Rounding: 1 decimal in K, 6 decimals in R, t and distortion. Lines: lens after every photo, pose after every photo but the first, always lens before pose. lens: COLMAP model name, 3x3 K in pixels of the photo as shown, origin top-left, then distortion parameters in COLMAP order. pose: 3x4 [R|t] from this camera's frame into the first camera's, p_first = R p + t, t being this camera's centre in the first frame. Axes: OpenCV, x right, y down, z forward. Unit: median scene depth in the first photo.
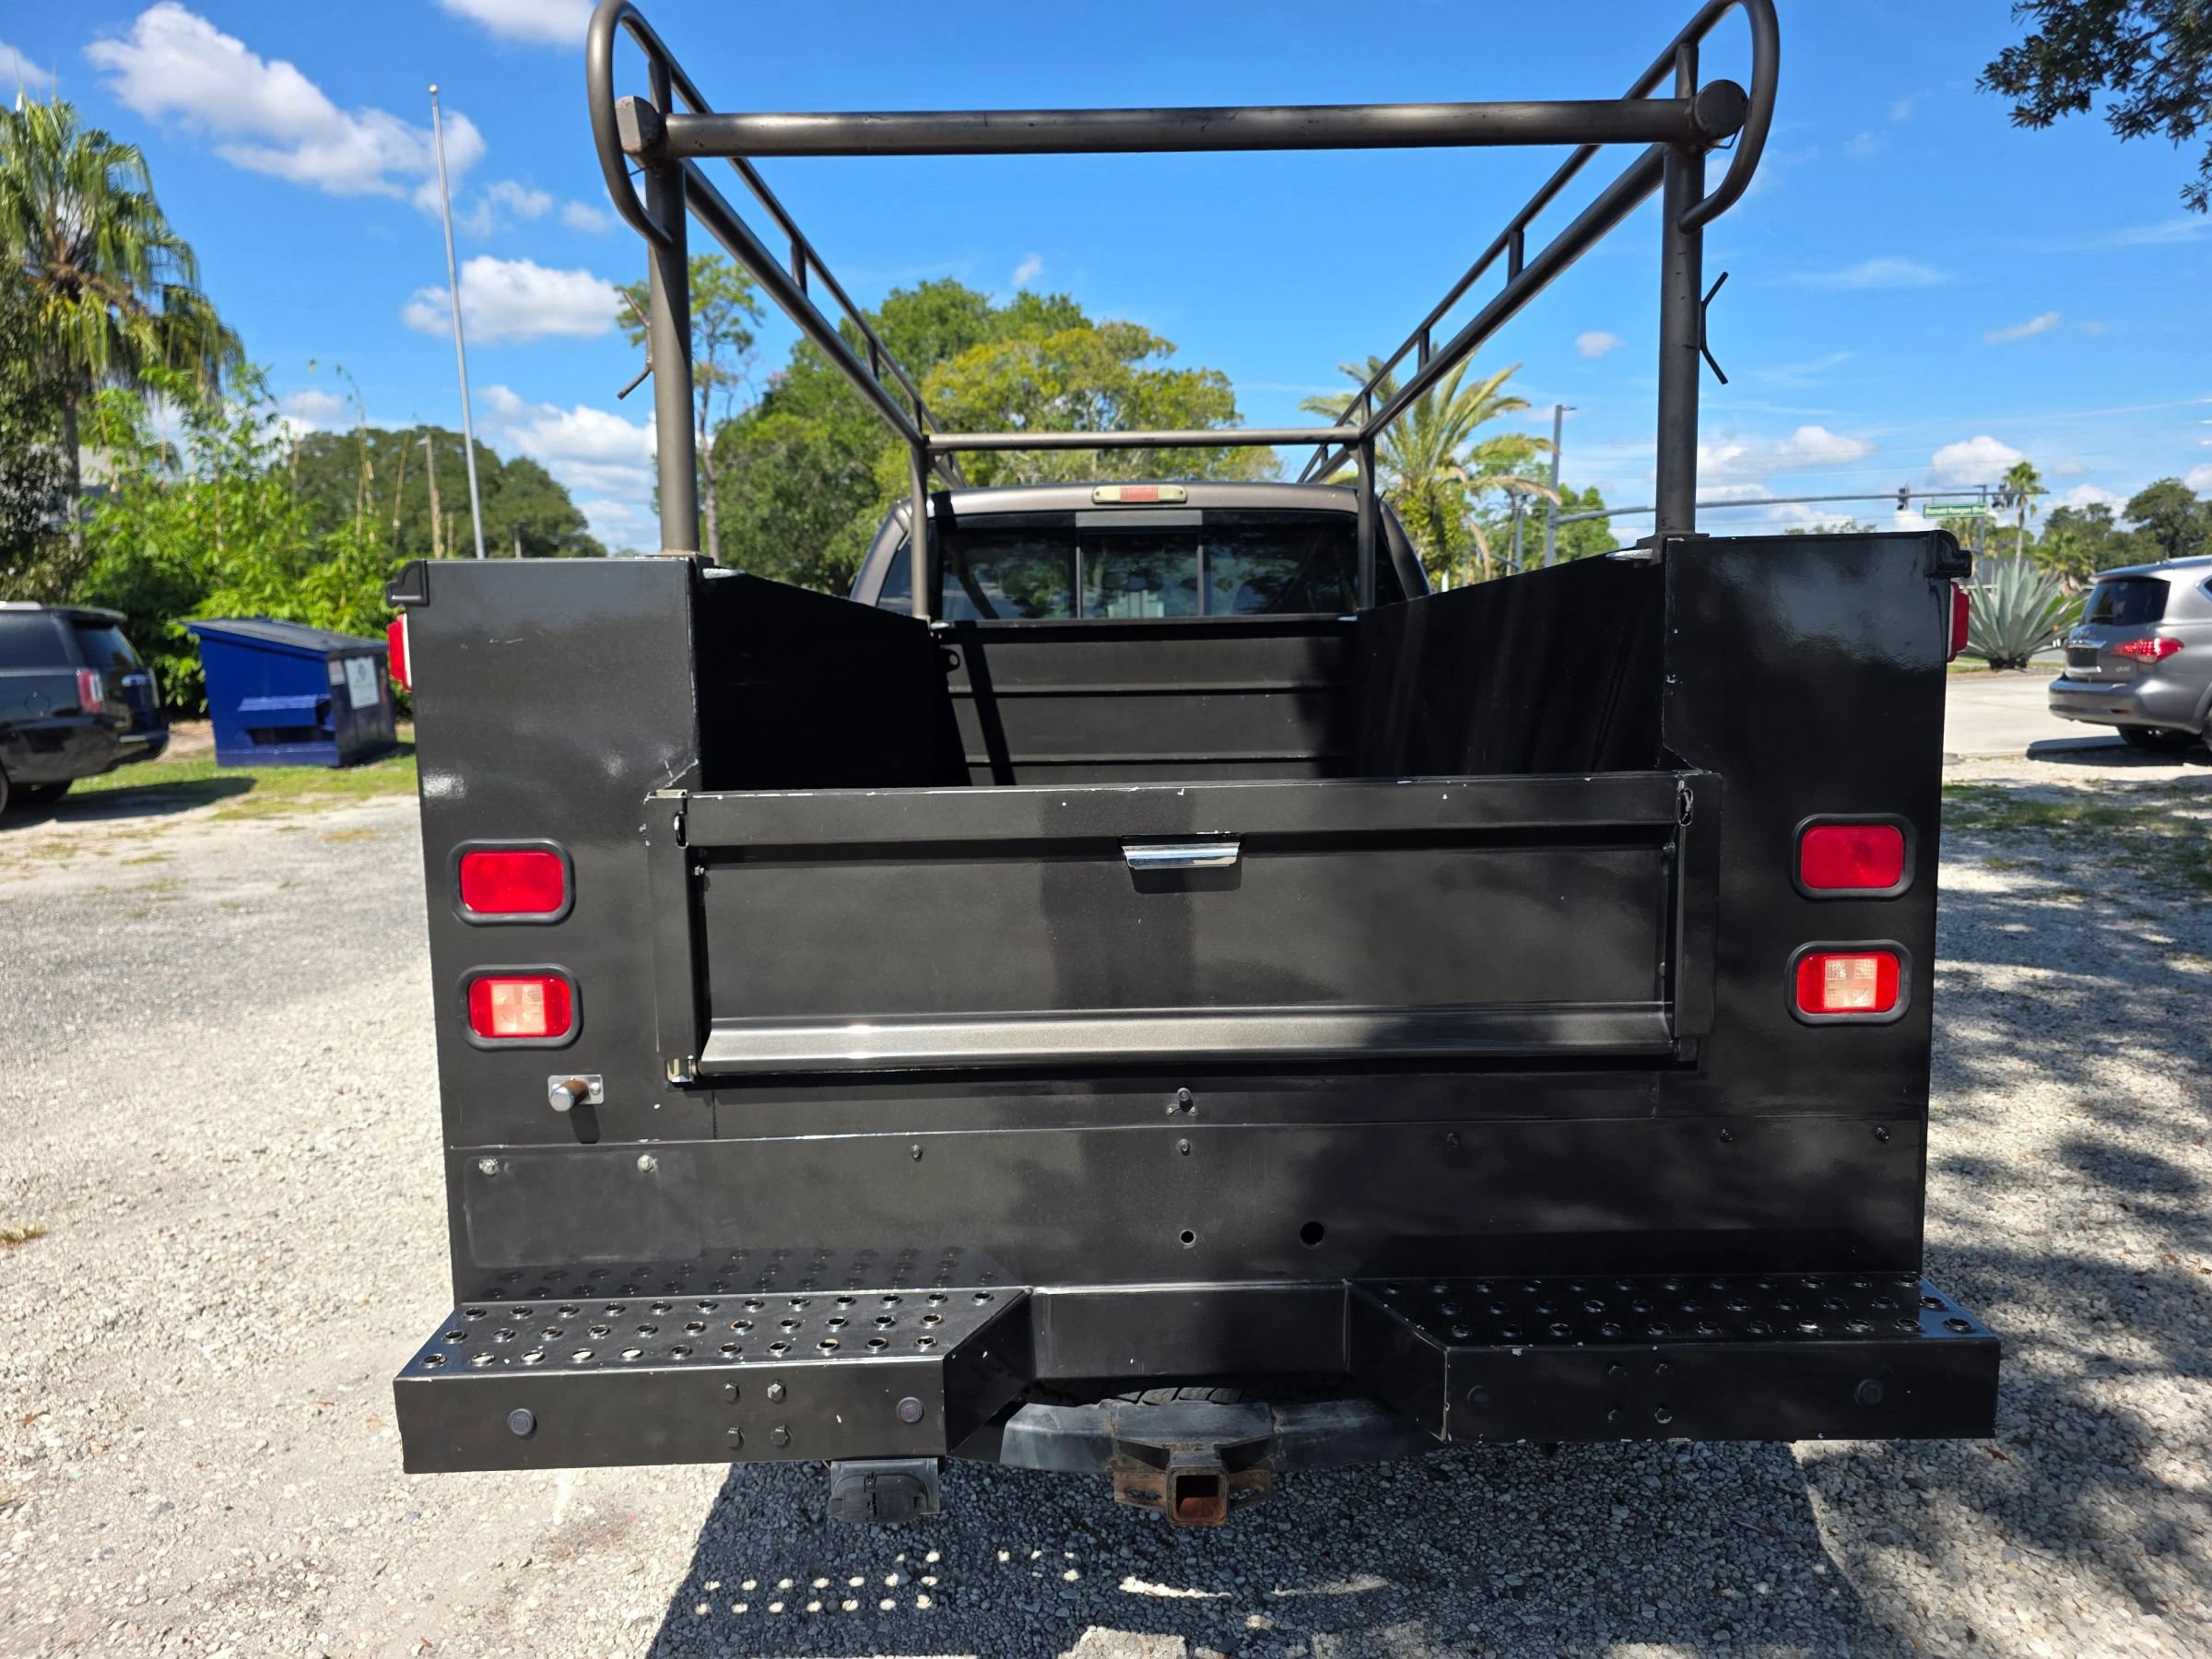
lens RADIAL K [[1505.3, 0, 1106.0], [0, 1505.3, 829.5], [0, 0, 1]] dist [0.055337, -0.046274]
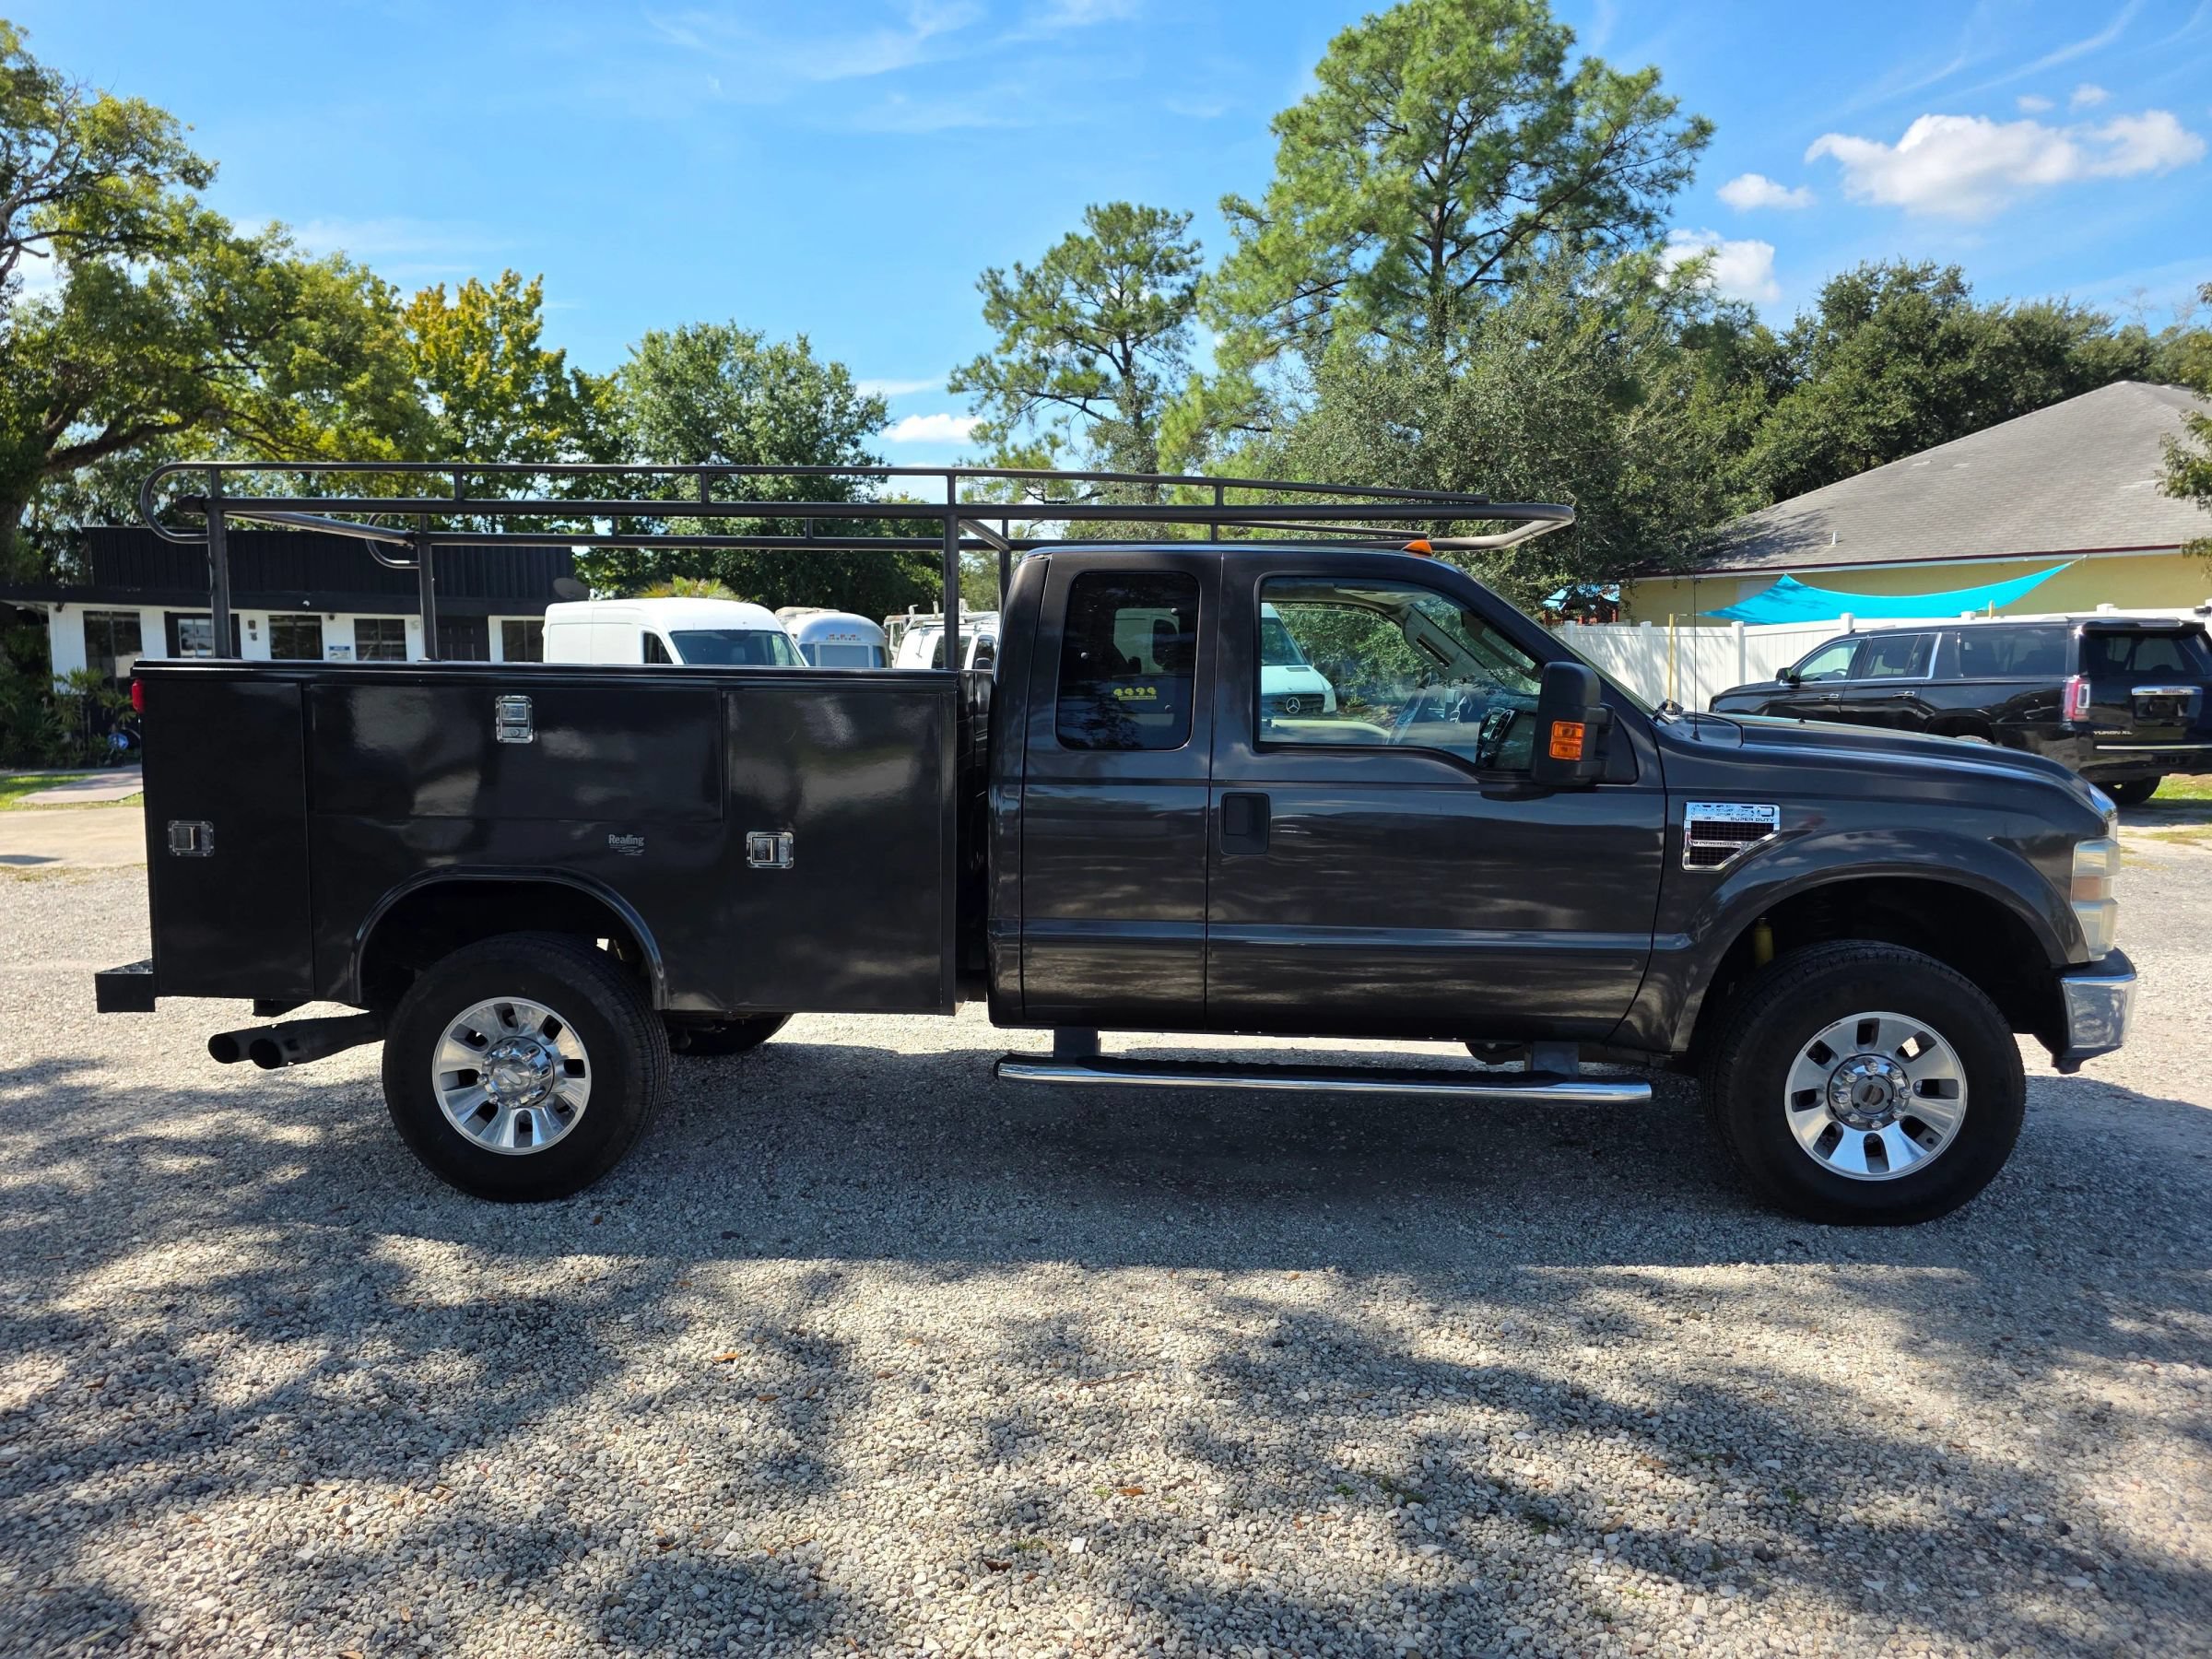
lens RADIAL K [[1499.4, 0, 1108.0], [0, 1499.4, 827.5], [0, 0, 1]] dist [0.050619, -0.042722]
pose [[-0.069022, 0.125055, -0.989746, 0.121456], [-0.114628, 0.984547, 0.132392, -0.018242], [0.991008, 0.122591, -0.053621, 0.114504]]
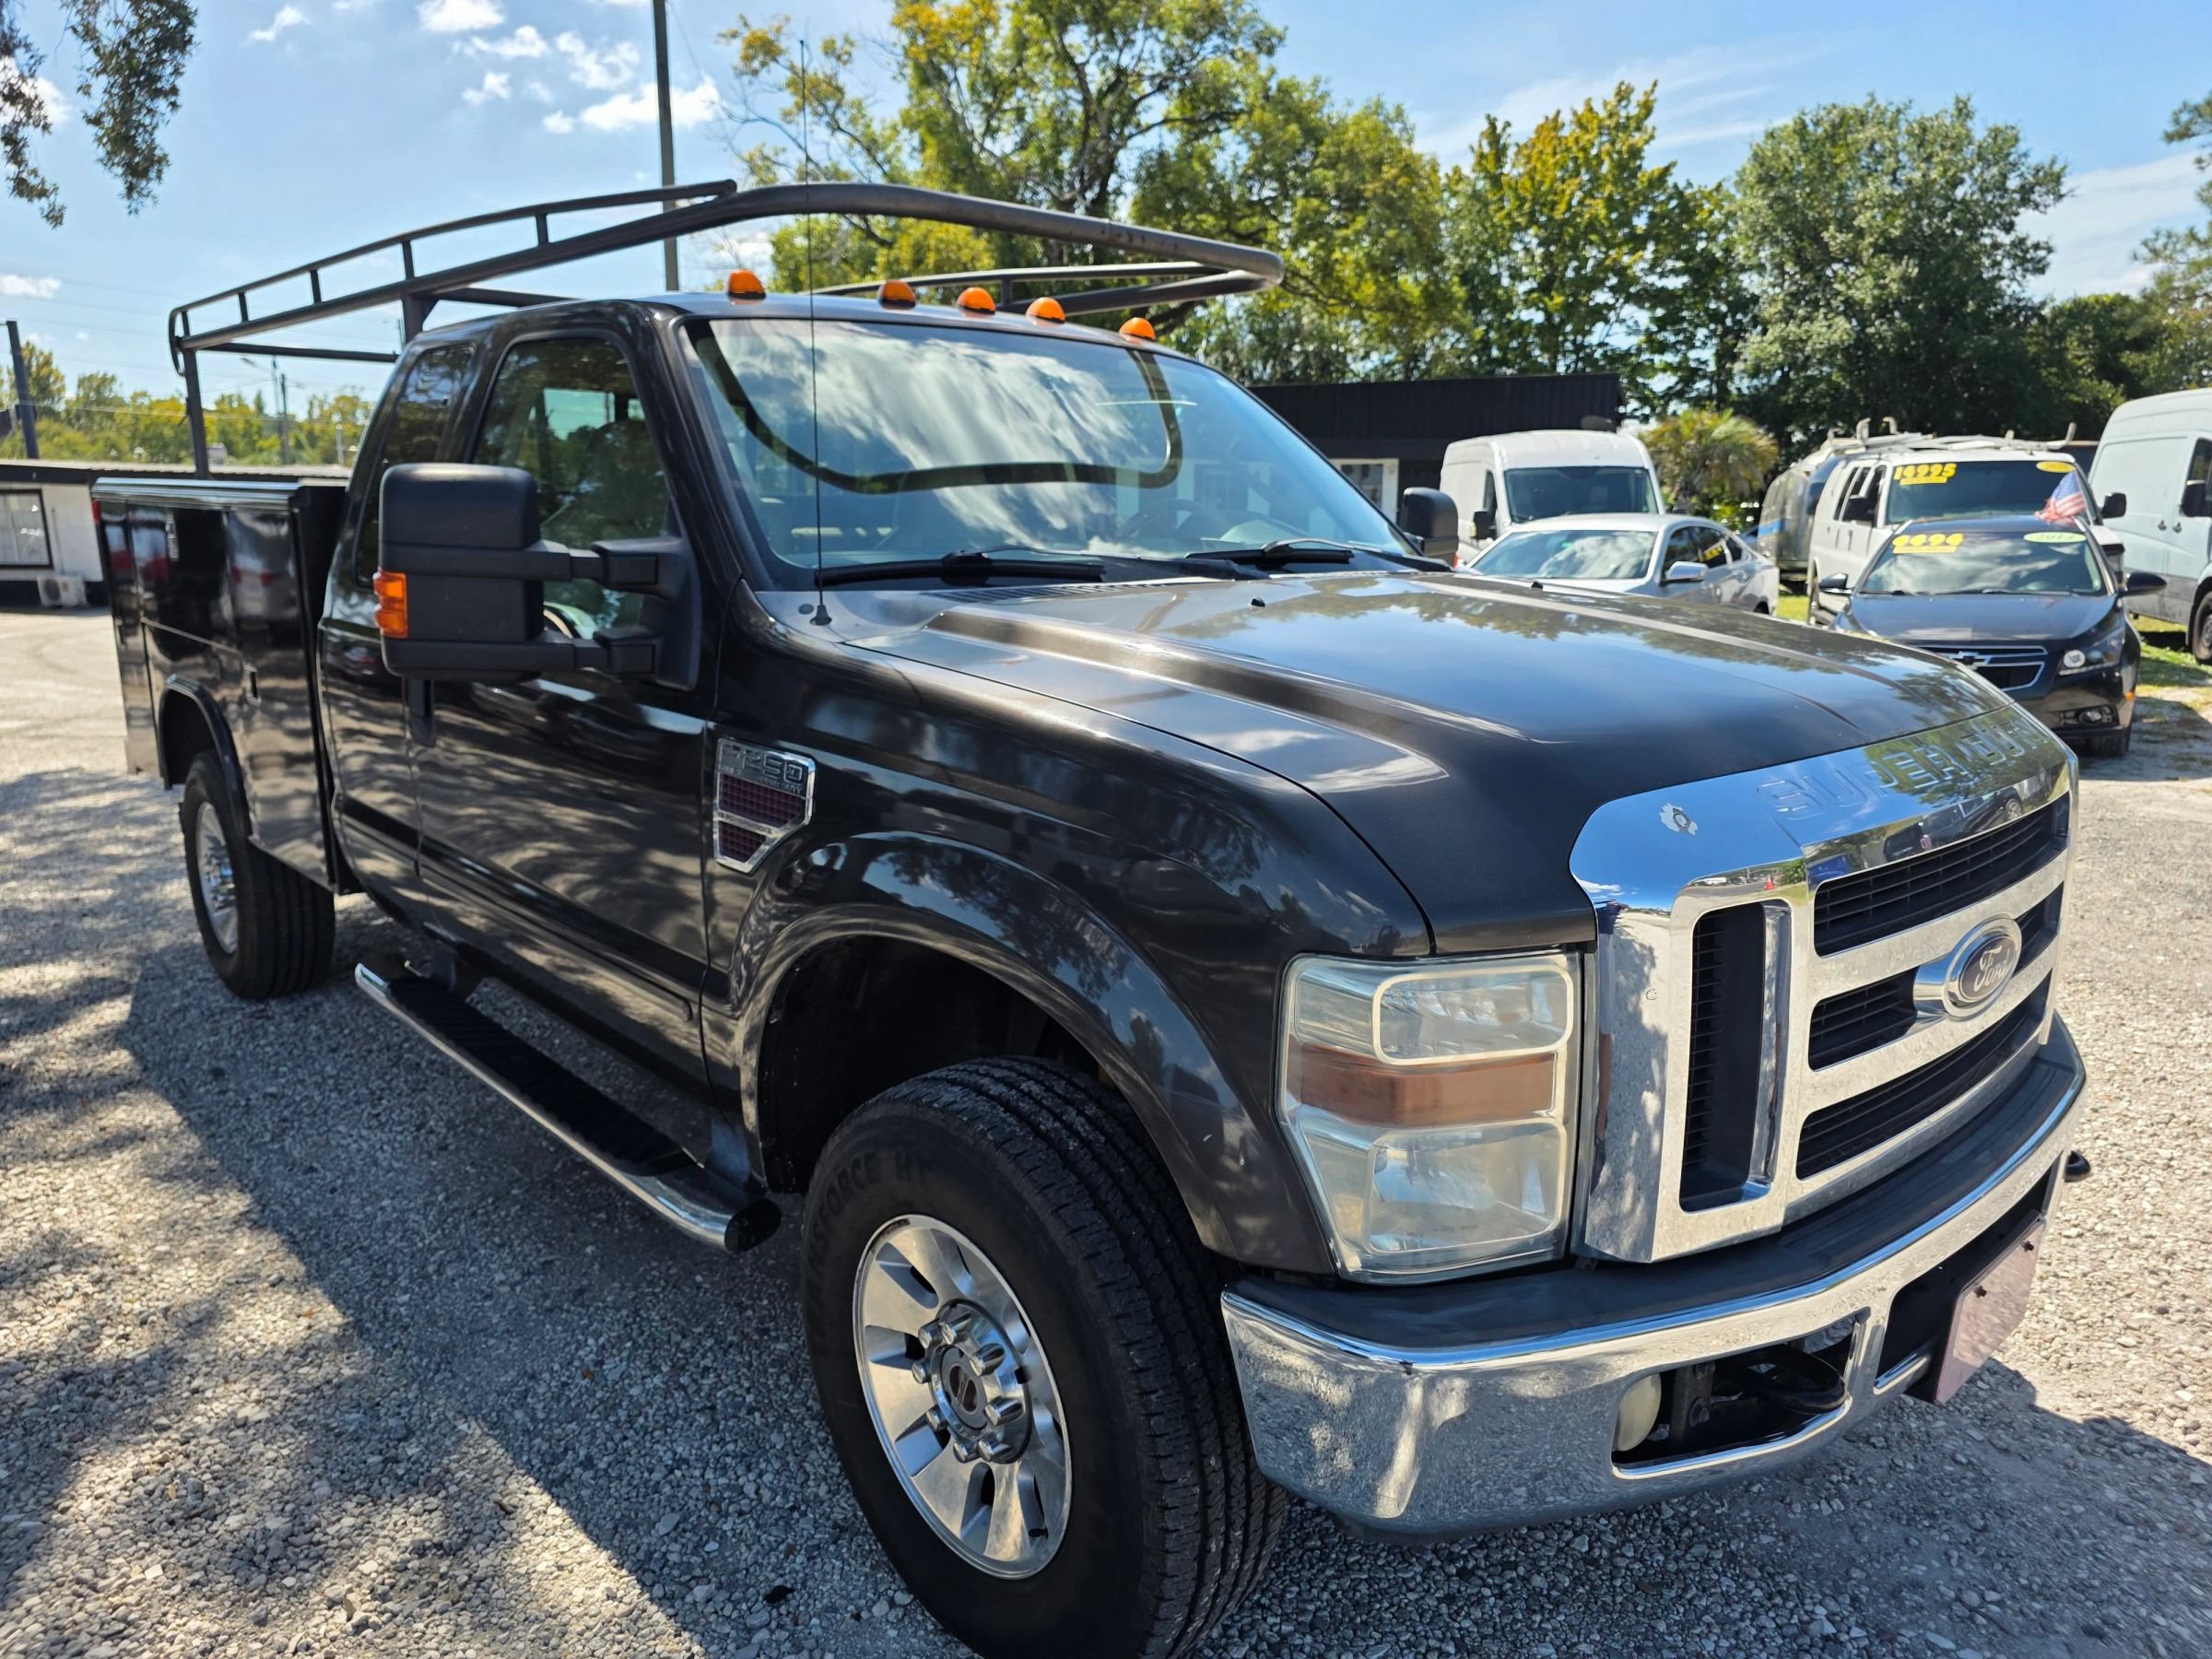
lens RADIAL K [[1521.1, 0, 1106.0], [0, 1521.1, 829.5], [0, 0, 1]] dist [0.038003, -0.035941]
pose [[-0.740536, 0.151786, -0.654650, 0.048807], [-0.070378, 0.951285, 0.300174, -0.024431], [0.668321, 0.268363, -0.693778, 0.190136]]
